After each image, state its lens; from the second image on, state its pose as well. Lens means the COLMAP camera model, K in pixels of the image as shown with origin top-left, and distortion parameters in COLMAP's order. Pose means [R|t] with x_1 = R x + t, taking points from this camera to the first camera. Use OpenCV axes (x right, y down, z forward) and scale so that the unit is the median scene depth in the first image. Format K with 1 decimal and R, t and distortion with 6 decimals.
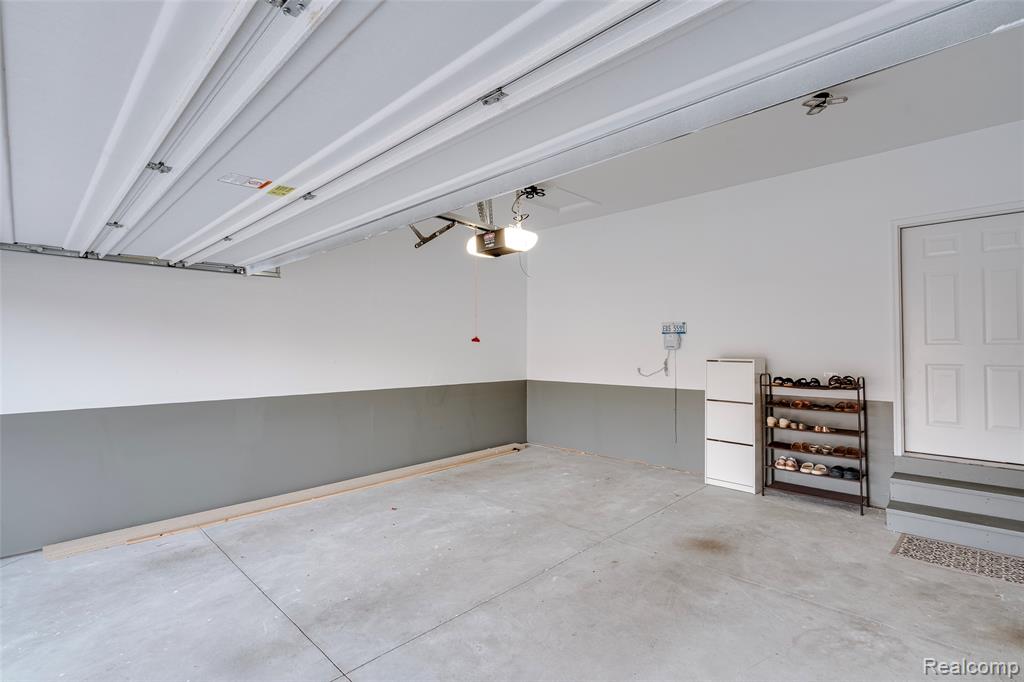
lens RADIAL K [[477.5, 0, 512.0], [0, 477.5, 341.0], [0, 0, 1]] dist [-0.000915, 0.000440]
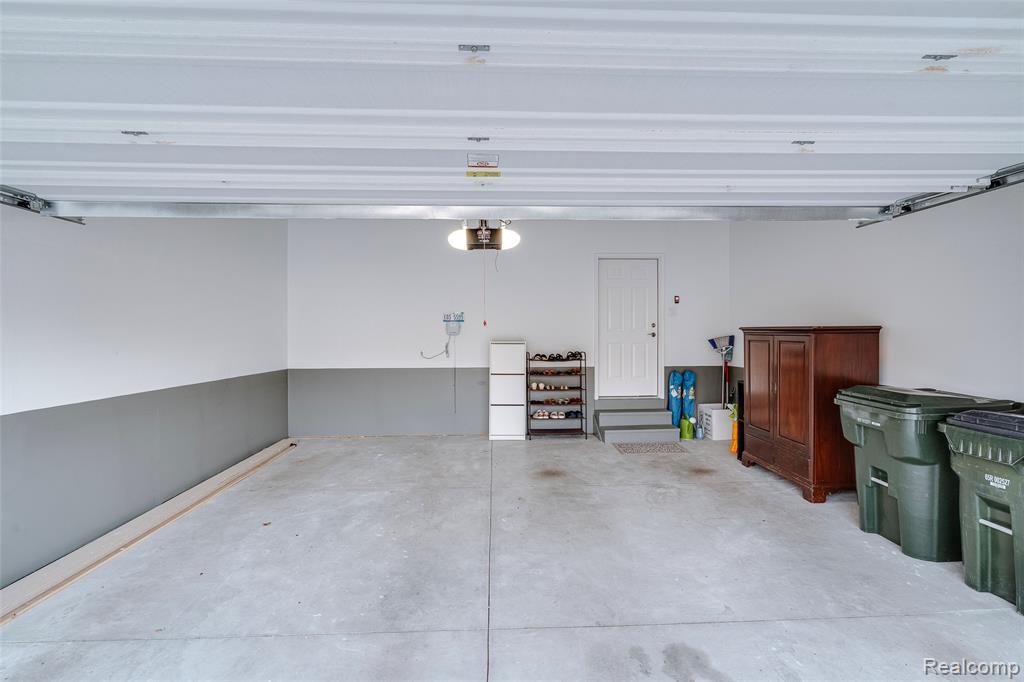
lens RADIAL K [[477.5, 0, 512.0], [0, 477.5, 341.0], [0, 0, 1]] dist [-0.000915, 0.000440]
pose [[0.668112, -0.008366, 0.744014, -0.575351], [-0.009817, 0.999751, 0.020057, 0.009668], [-0.743996, -0.020704, 0.667863, 0.126525]]
